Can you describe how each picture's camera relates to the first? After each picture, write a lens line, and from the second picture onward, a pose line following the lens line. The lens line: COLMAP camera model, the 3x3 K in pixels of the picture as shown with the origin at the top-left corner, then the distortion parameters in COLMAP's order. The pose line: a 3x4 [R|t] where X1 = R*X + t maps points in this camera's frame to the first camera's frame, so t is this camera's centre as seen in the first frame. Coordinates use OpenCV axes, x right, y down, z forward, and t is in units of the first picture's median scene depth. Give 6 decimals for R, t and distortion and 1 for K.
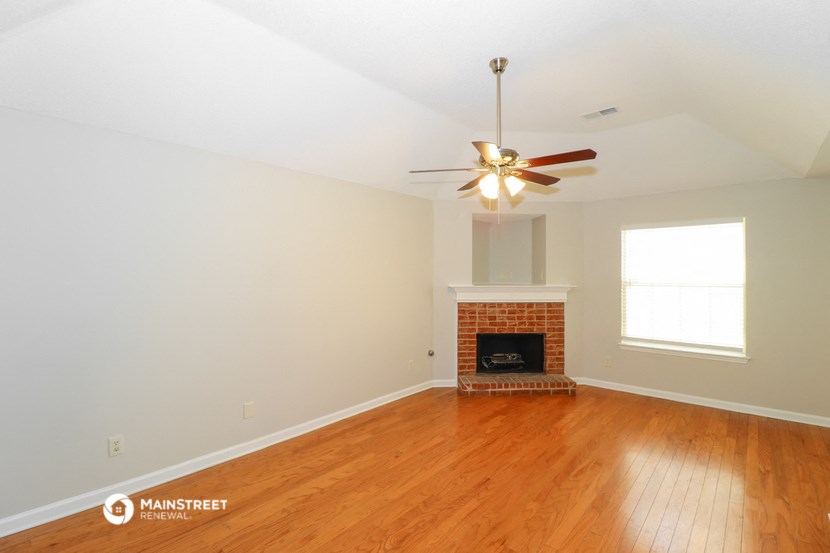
lens RADIAL K [[388.1, 0, 410.6], [0, 388.1, 272.4], [0, 0, 1]] dist [-0.003575, -0.003656]
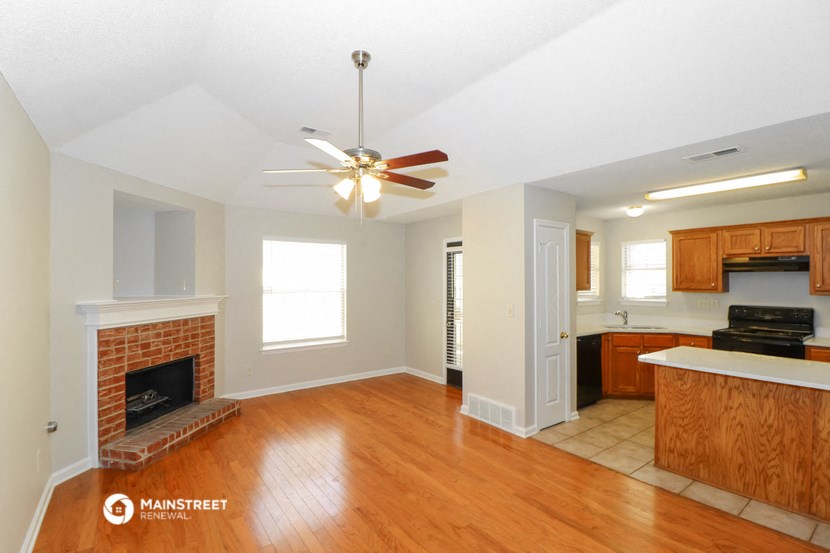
lens RADIAL K [[388.1, 0, 411.2], [0, 388.1, 277.5], [0, 0, 1]] dist [-0.003575, -0.003656]
pose [[0.220758, 0.006338, 0.975308, -0.368374], [0.001109, 0.999977, -0.006749, -0.001106], [-0.975328, 0.002572, 0.220745, 0.376733]]
